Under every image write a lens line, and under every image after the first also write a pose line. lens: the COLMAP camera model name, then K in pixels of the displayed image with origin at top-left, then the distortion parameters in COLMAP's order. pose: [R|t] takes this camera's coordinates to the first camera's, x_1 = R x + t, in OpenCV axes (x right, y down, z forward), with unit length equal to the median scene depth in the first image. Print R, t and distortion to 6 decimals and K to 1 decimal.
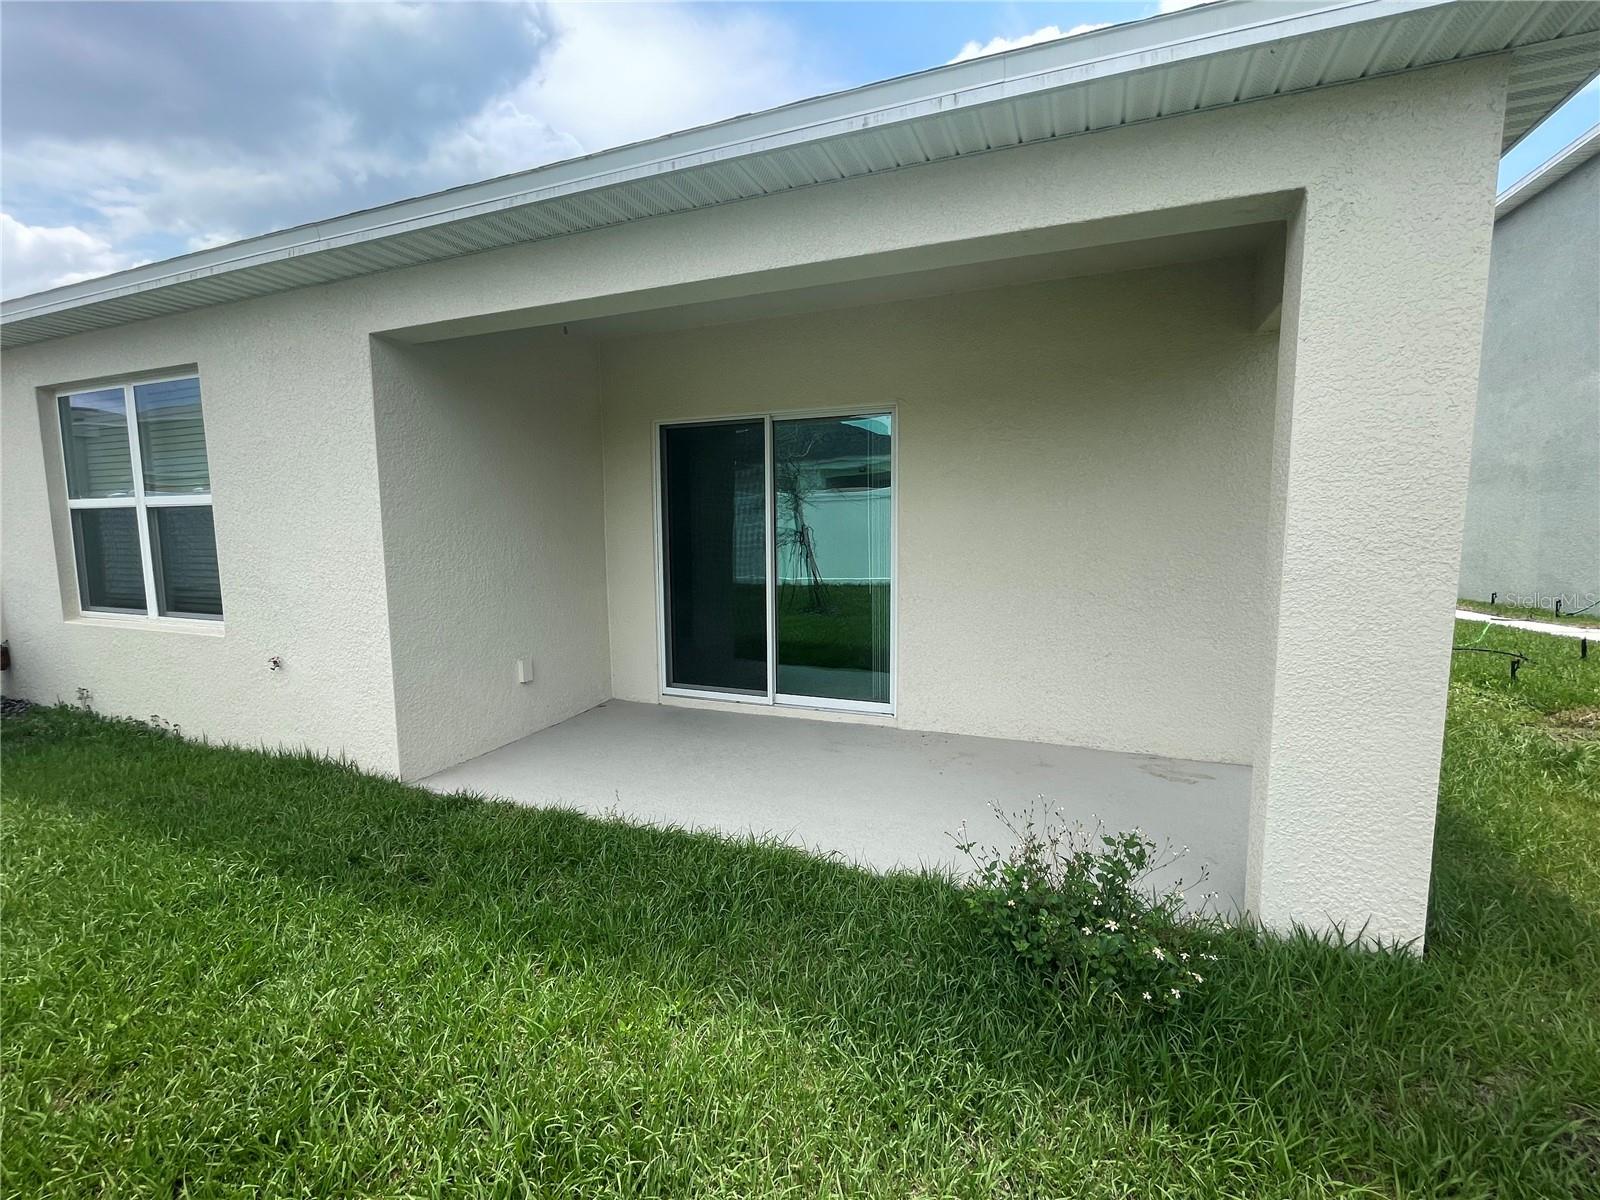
lens RADIAL K [[695.1, 0, 793.8], [0, 695.1, 600.0], [0, 0, 1]] dist [-0.000227, -0.000025]
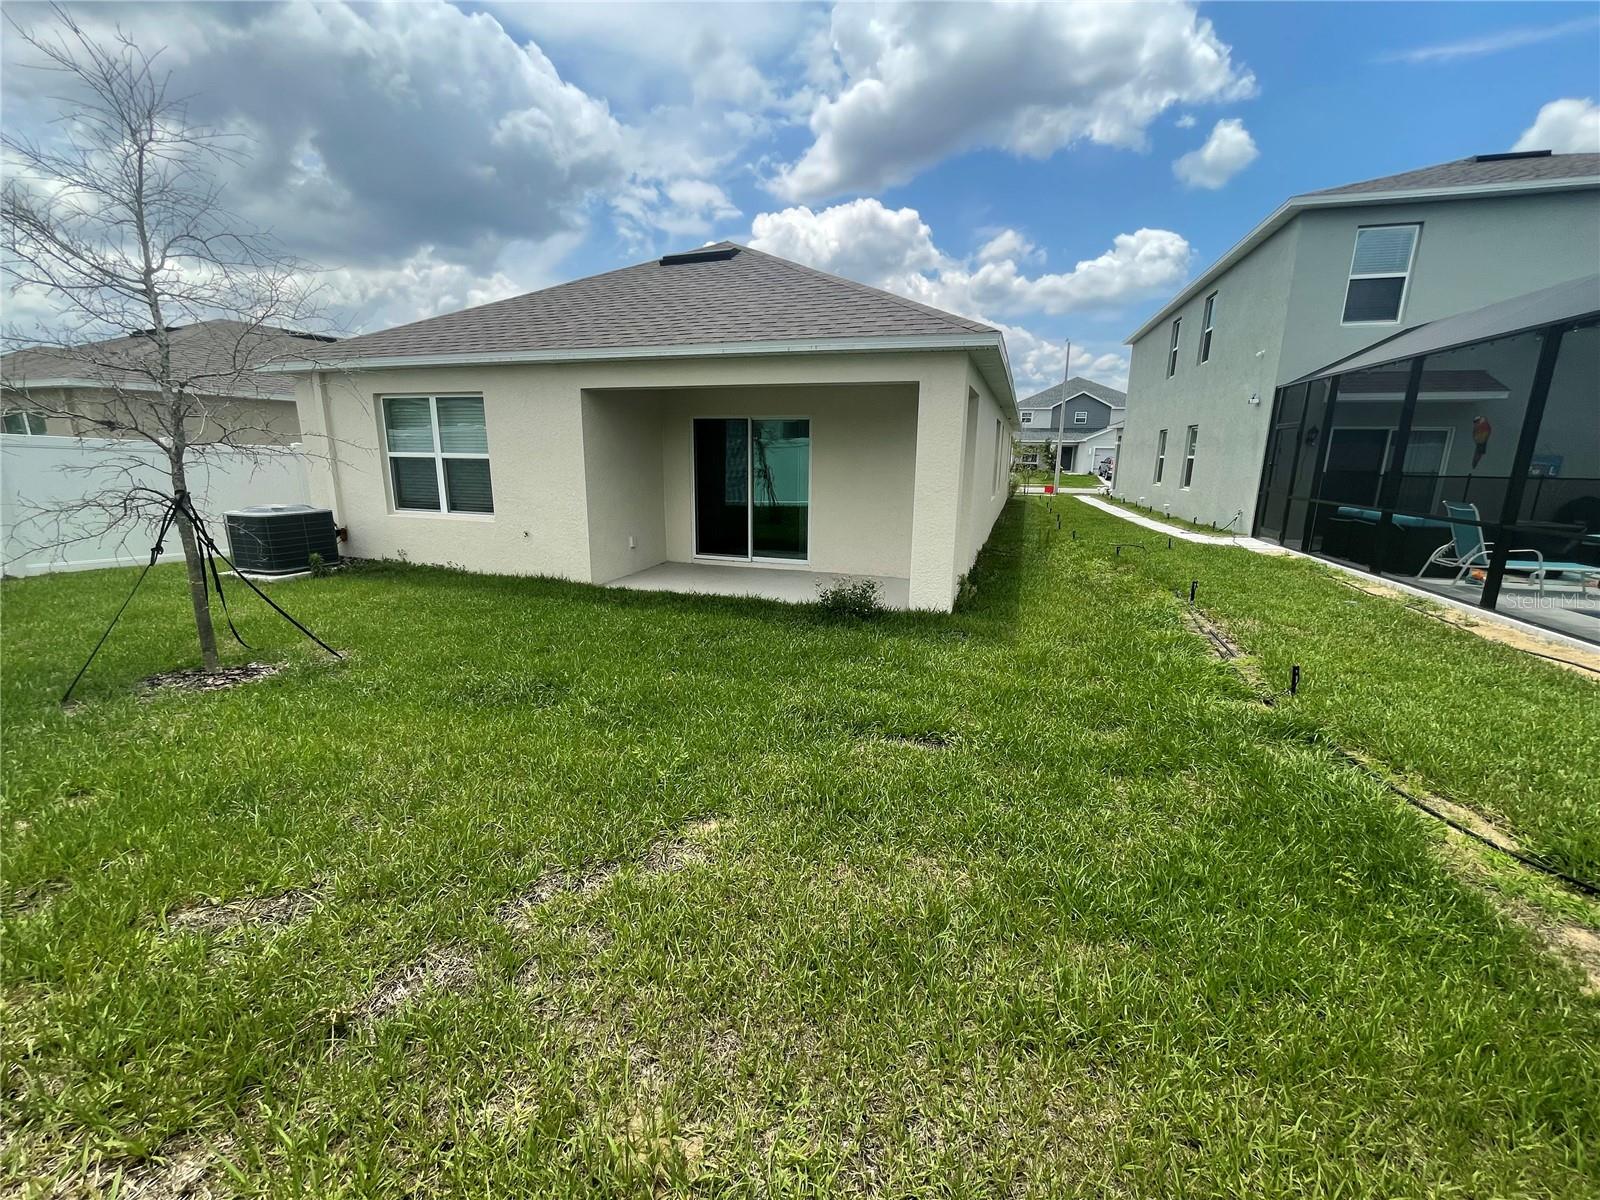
lens RADIAL K [[654.9, 0, 802.0], [0, 654.9, 605.7], [0, 0, 1]] dist [-0.003619, -0.000065]
pose [[0.997408, 0.006520, 0.071658, -0.018326], [-0.014821, 0.993148, 0.115922, 0.055326], [-0.070411, -0.116683, 0.990670, -0.985130]]
